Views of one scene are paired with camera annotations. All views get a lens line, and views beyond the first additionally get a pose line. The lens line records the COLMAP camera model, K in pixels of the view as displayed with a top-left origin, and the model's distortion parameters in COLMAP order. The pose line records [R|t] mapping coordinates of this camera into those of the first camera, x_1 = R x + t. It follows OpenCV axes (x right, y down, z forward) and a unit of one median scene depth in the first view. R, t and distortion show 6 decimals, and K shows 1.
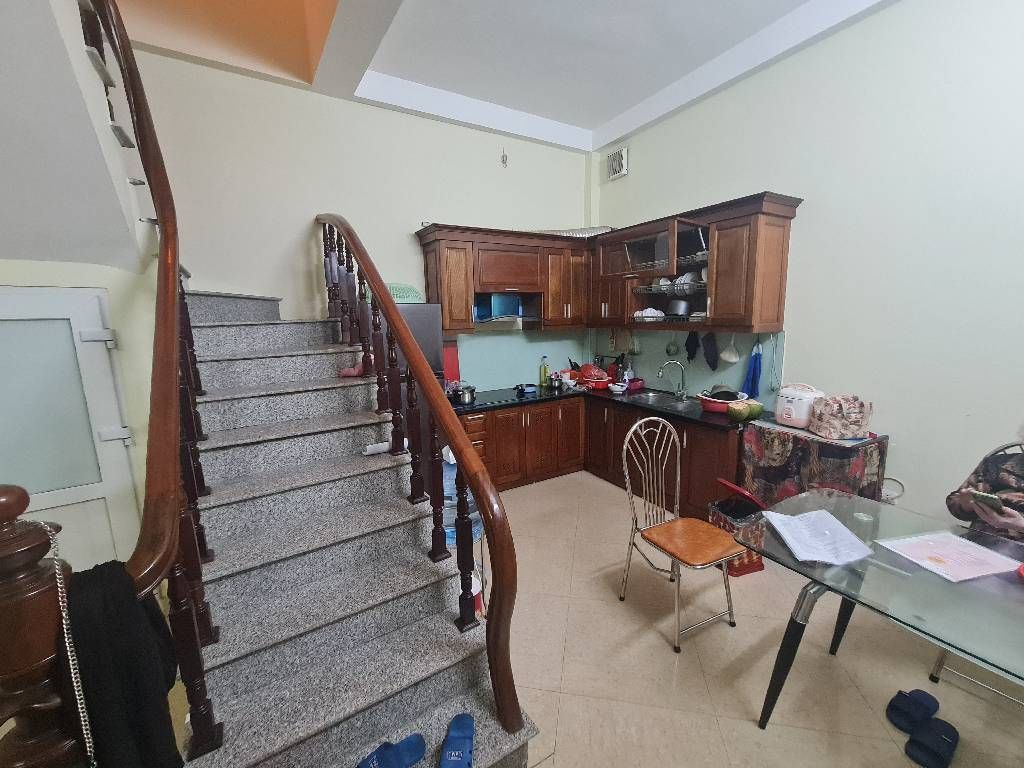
lens RADIAL K [[426.7, 0, 513.2], [0, 426.7, 383.1], [0, 0, 1]] dist [0.000374, 0.000016]
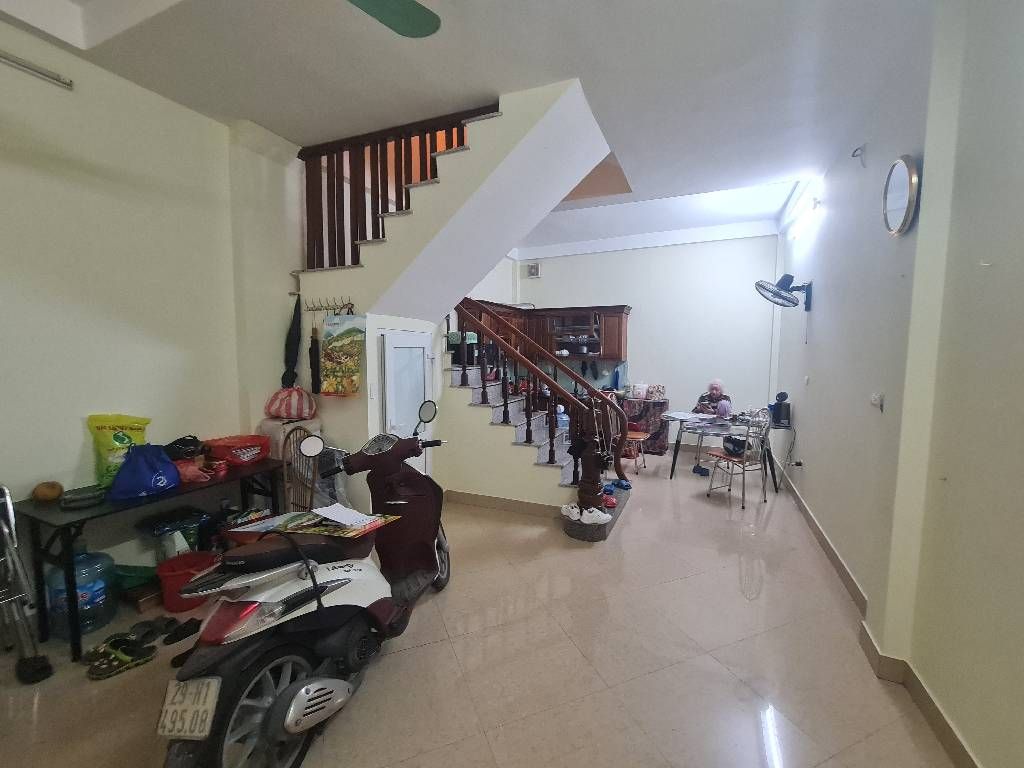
lens RADIAL K [[426.7, 0, 513.3], [0, 426.7, 383.2], [0, 0, 1]] dist [0.000374, 0.000016]
pose [[0.835487, -0.014292, 0.549324, -1.076590], [0.064884, 0.995234, -0.072792, 0.118636], [-0.545666, 0.096459, 0.832433, -0.545269]]
